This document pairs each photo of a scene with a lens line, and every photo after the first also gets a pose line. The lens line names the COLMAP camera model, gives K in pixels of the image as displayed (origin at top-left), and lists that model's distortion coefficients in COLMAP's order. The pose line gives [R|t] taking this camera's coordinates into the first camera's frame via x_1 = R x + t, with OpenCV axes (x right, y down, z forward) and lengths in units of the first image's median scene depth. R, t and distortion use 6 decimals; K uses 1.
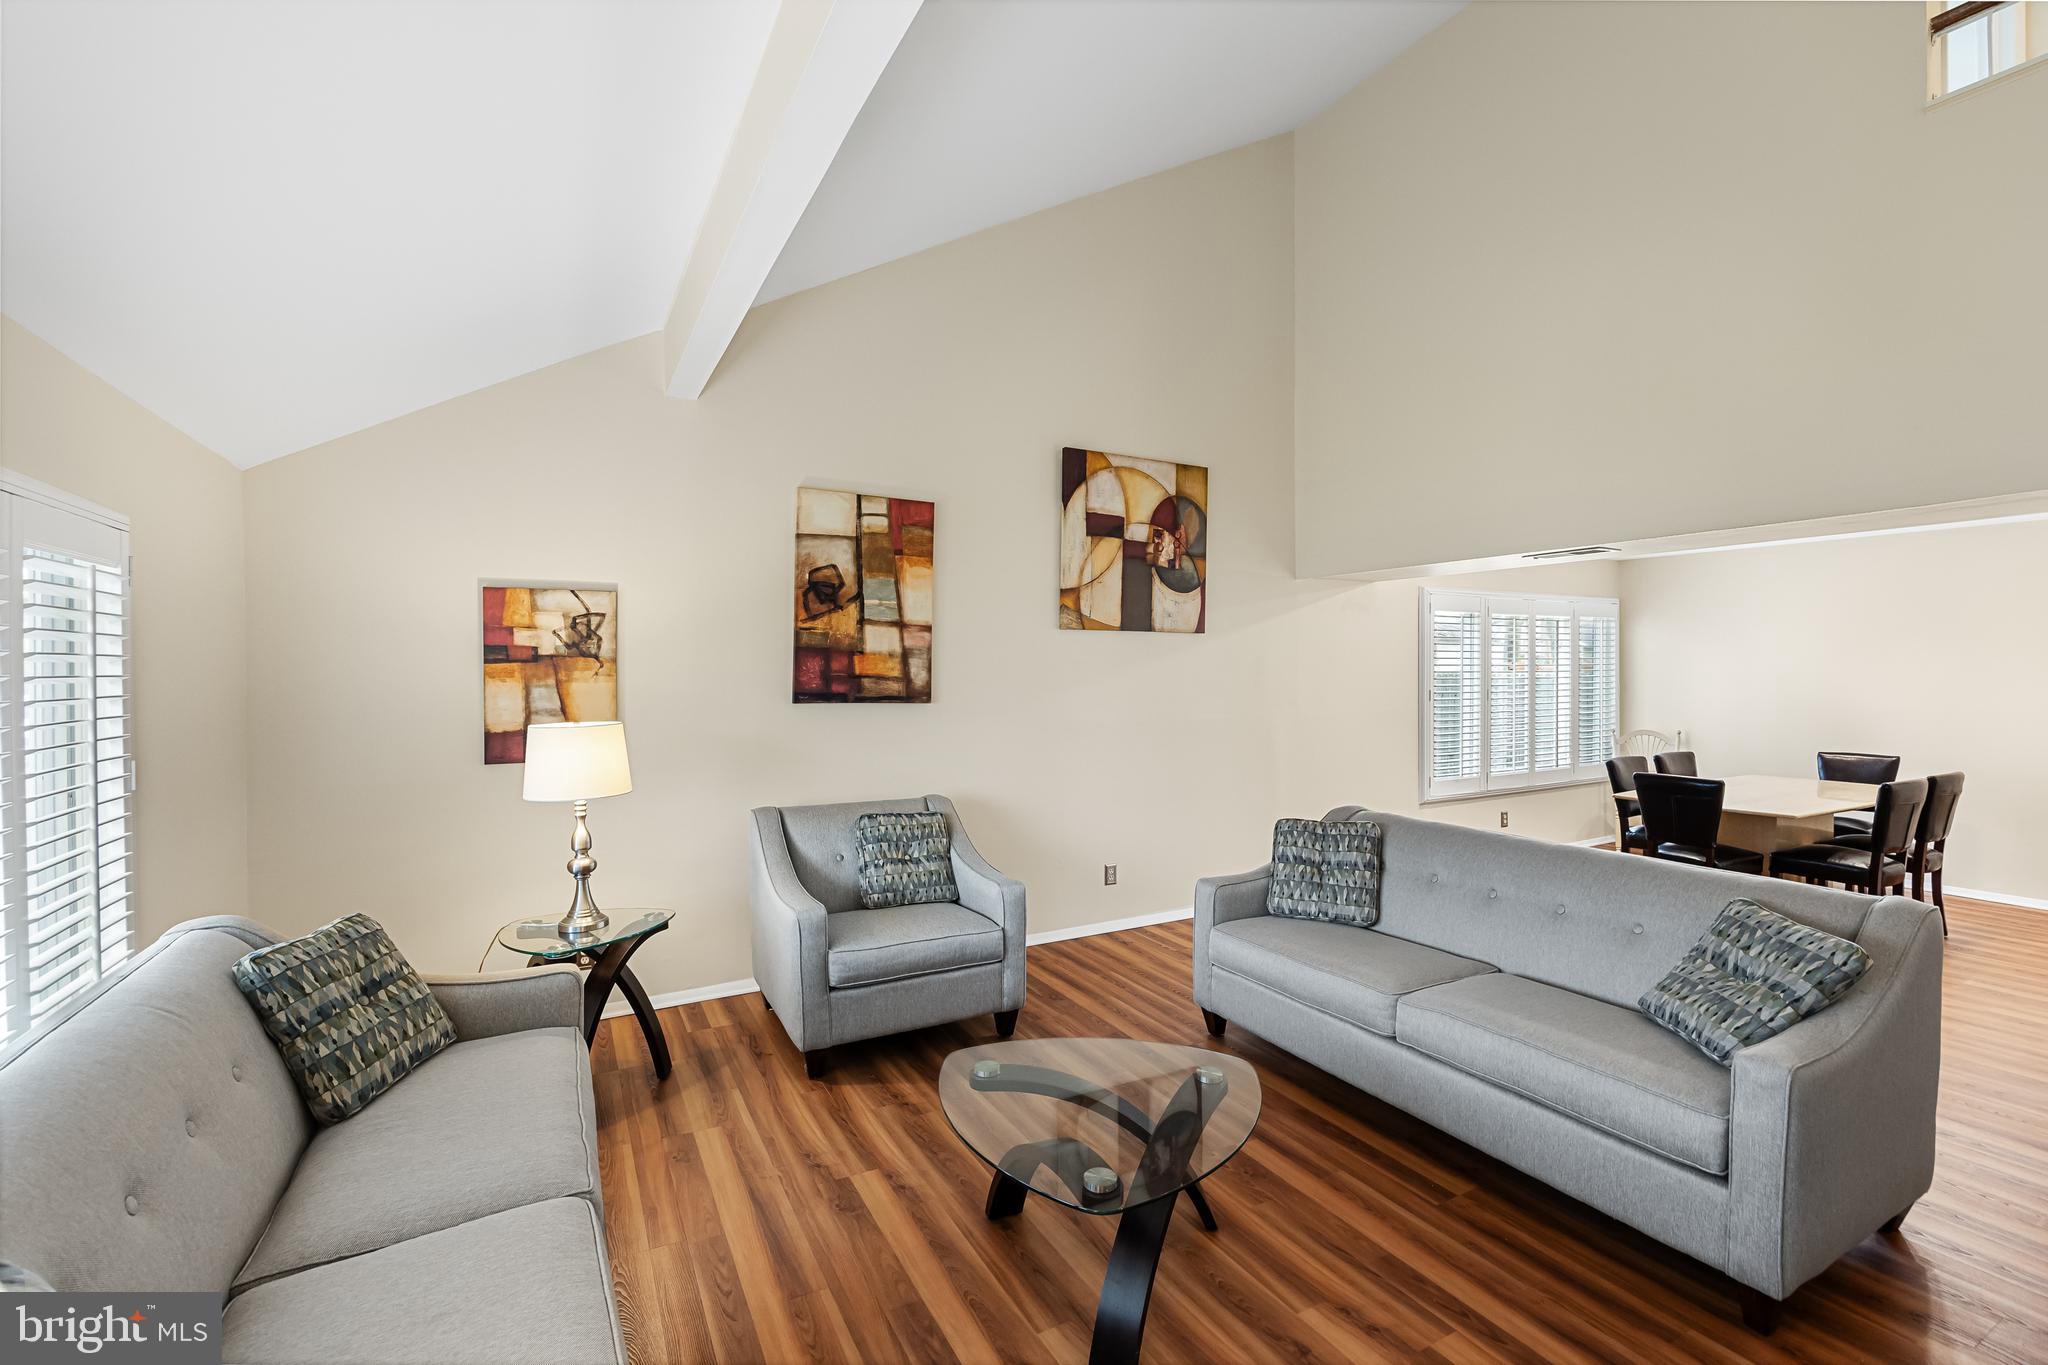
lens RADIAL K [[941.4, 0, 1021.5], [0, 941.4, 680.0], [0, 0, 1]] dist [-0.002474, 0.000087]
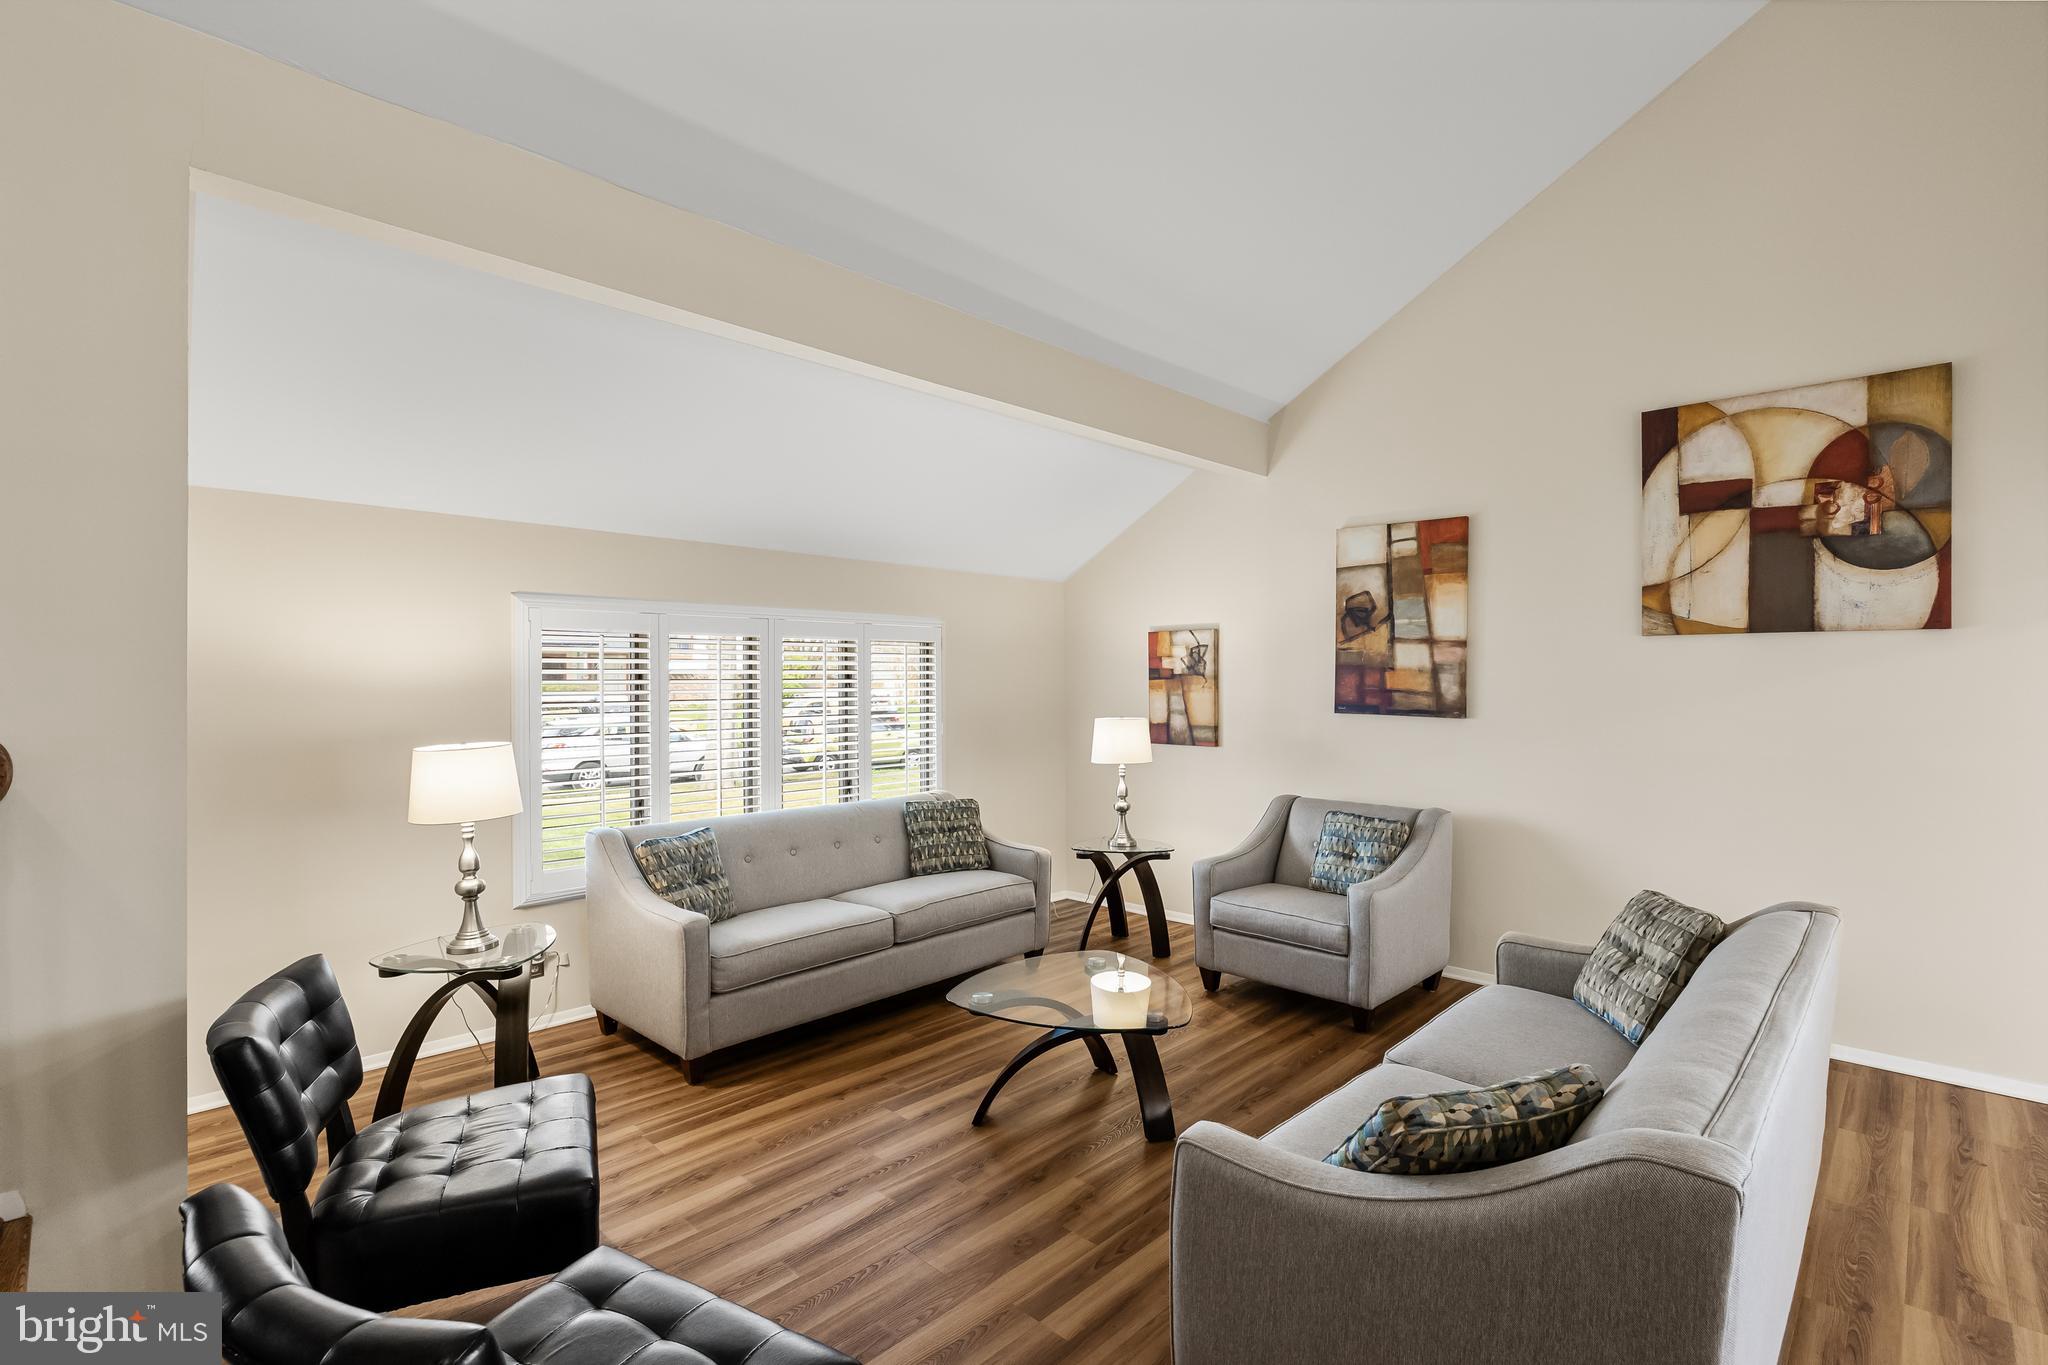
lens RADIAL K [[945.1, 0, 1024.0], [0, 945.1, 682.5], [0, 0, 1]] dist [-0.008648, 0.000188]
pose [[0.276185, 0.001688, -0.961103, 0.740735], [-0.011747, 0.999930, -0.001620, -0.006423], [0.961033, 0.011737, 0.276185, 0.283519]]
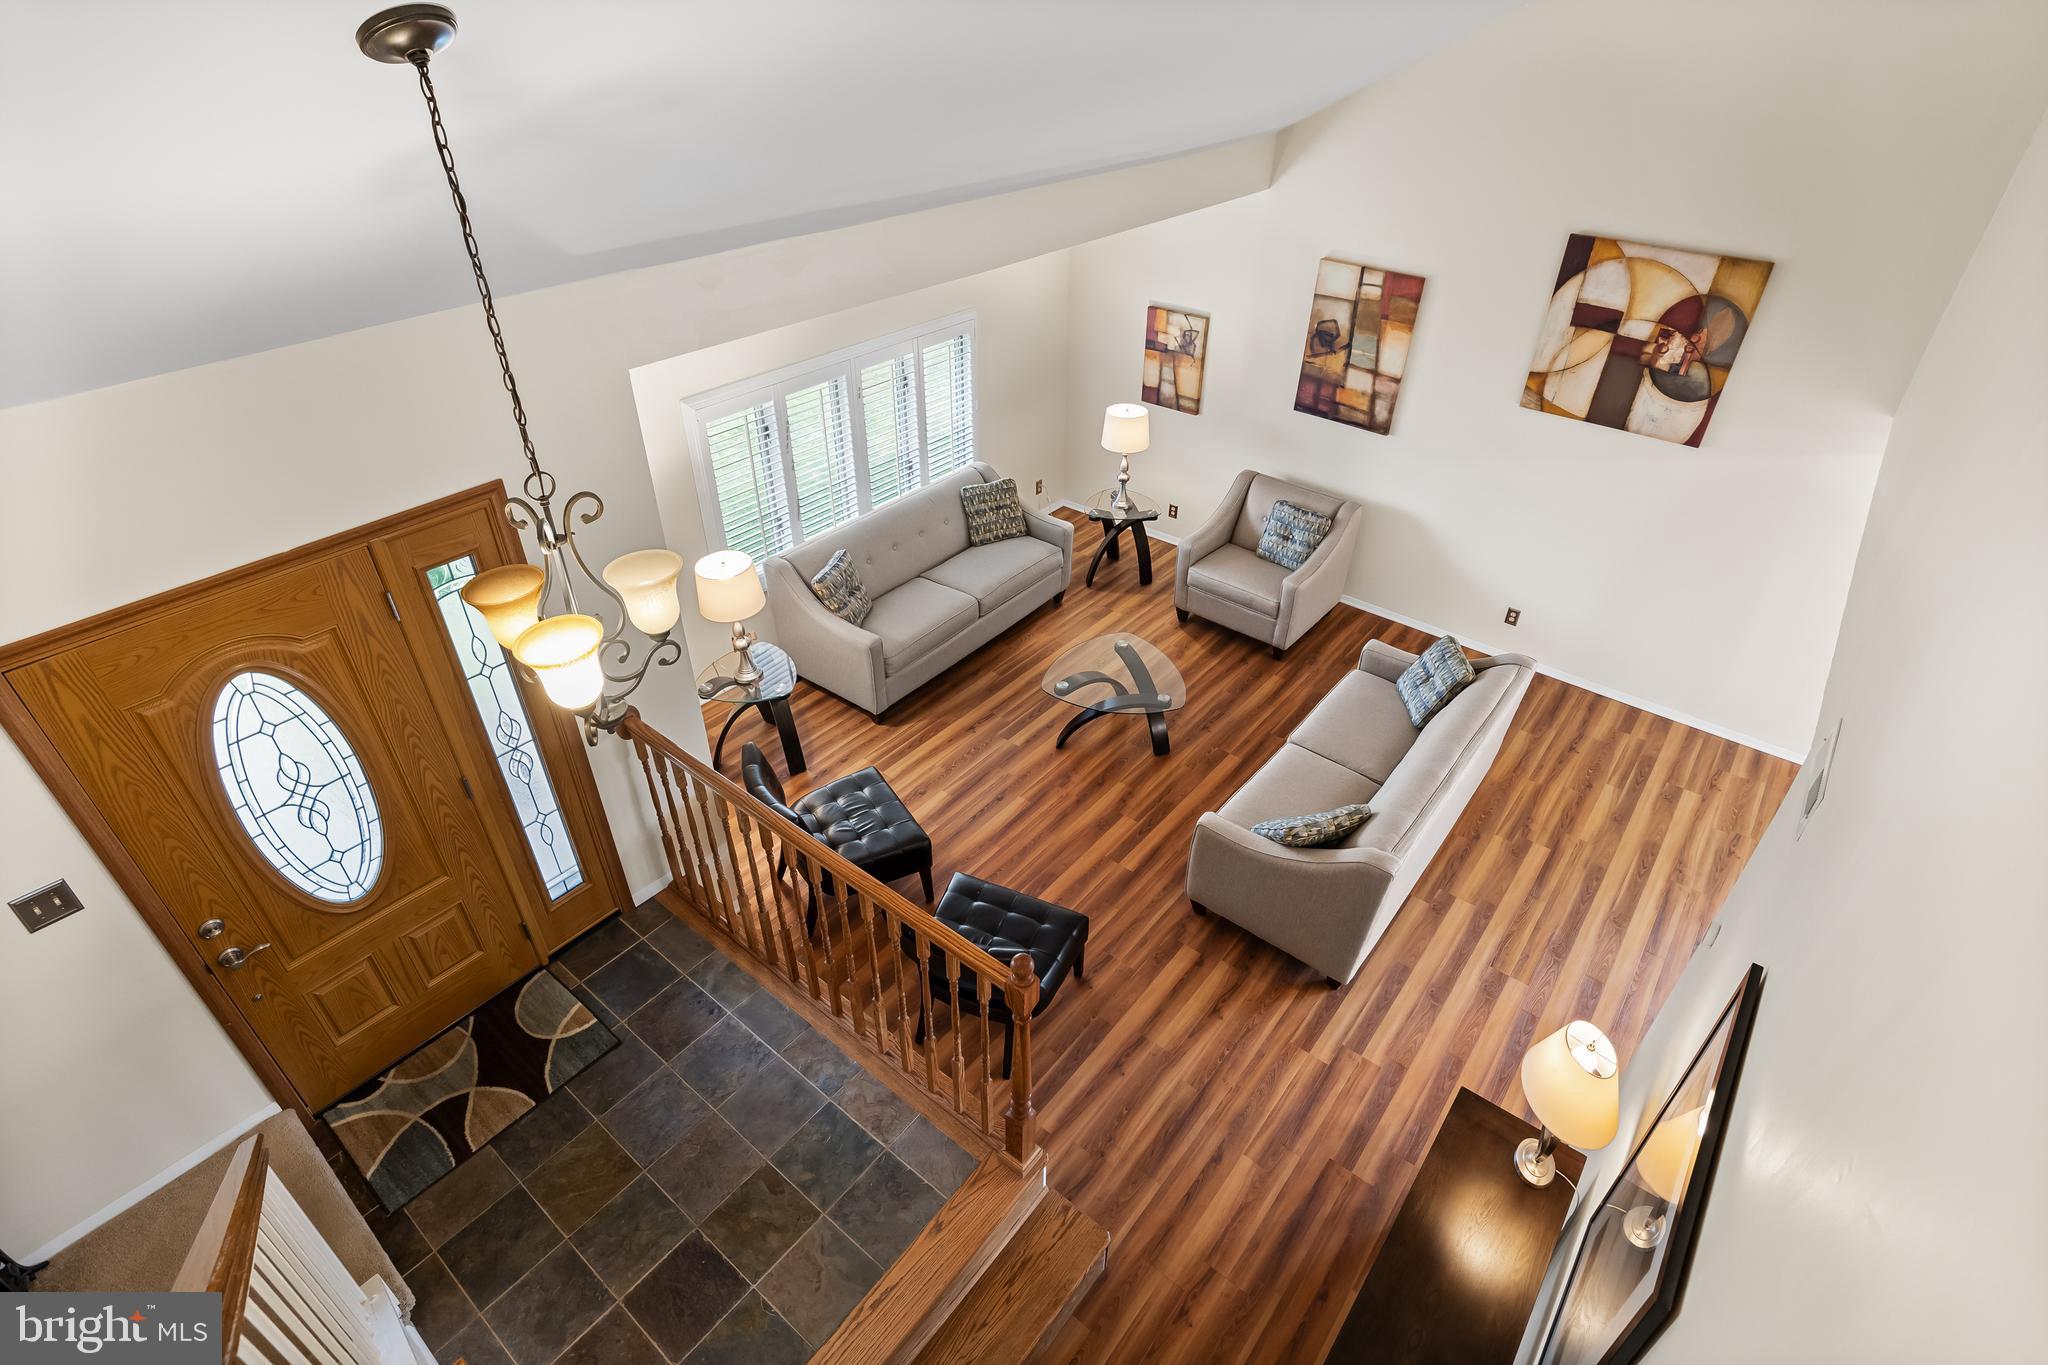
lens RADIAL K [[1001.2, 0, 1029.6], [0, 1001.2, 688.7], [0, 0, 1]] dist [-0.009920, 0.000089]
pose [[0.368097, 0.539990, -0.756912, 0.994838], [-0.023440, 0.819200, 0.573028, -0.487774], [0.929492, -0.193188, 0.314202, 0.017312]]
